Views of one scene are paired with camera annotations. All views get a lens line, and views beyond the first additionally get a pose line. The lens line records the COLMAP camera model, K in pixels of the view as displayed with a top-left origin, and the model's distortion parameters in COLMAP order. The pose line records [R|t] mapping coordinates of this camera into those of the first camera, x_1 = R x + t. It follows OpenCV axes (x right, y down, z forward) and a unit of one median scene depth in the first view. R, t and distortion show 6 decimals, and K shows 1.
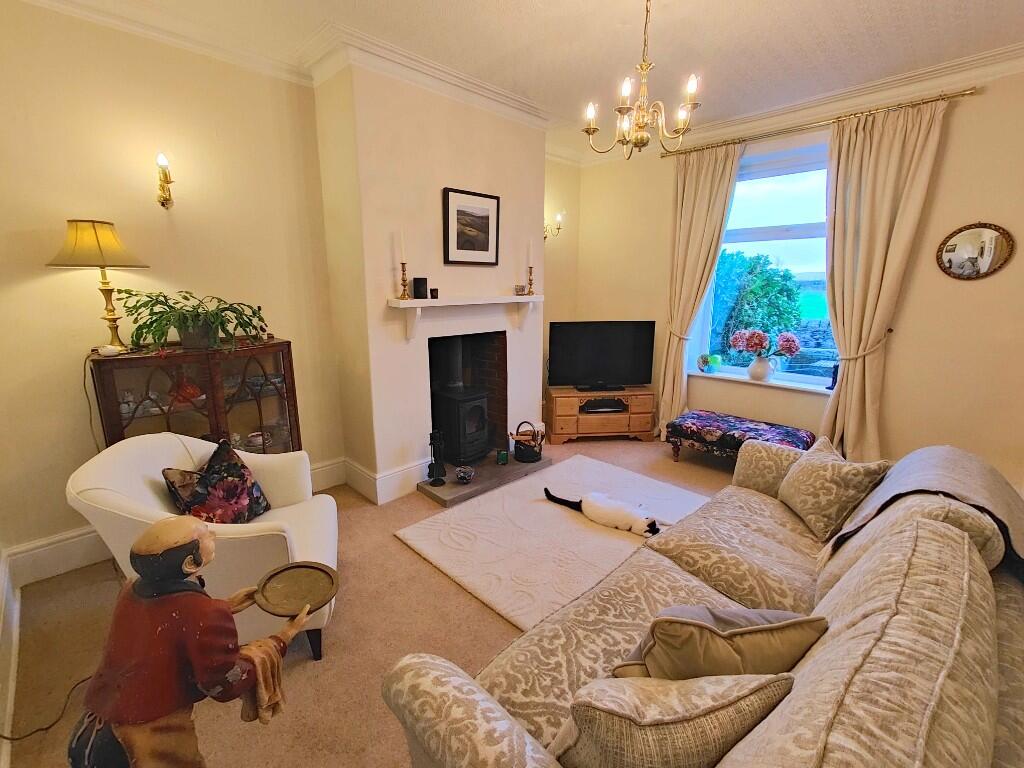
lens RADIAL K [[449.0, 0, 512.7], [0, 449.0, 379.3], [0, 0, 1]] dist [0.001556, 0.000269]
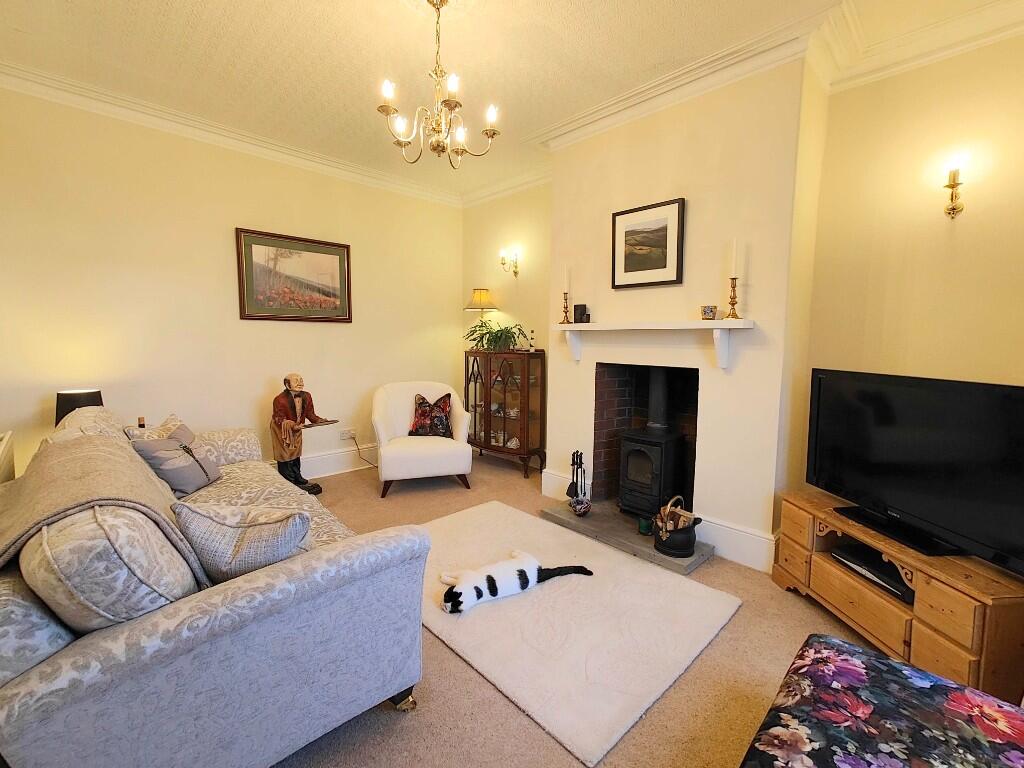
lens RADIAL K [[449.0, 0, 512.7], [0, 449.0, 379.3], [0, 0, 1]] dist [0.001556, 0.000269]
pose [[-0.011979, 0.090569, -0.995818, 0.790865], [-0.223504, 0.970450, 0.090951, -0.098760], [0.974629, 0.223659, 0.008617, 0.767268]]
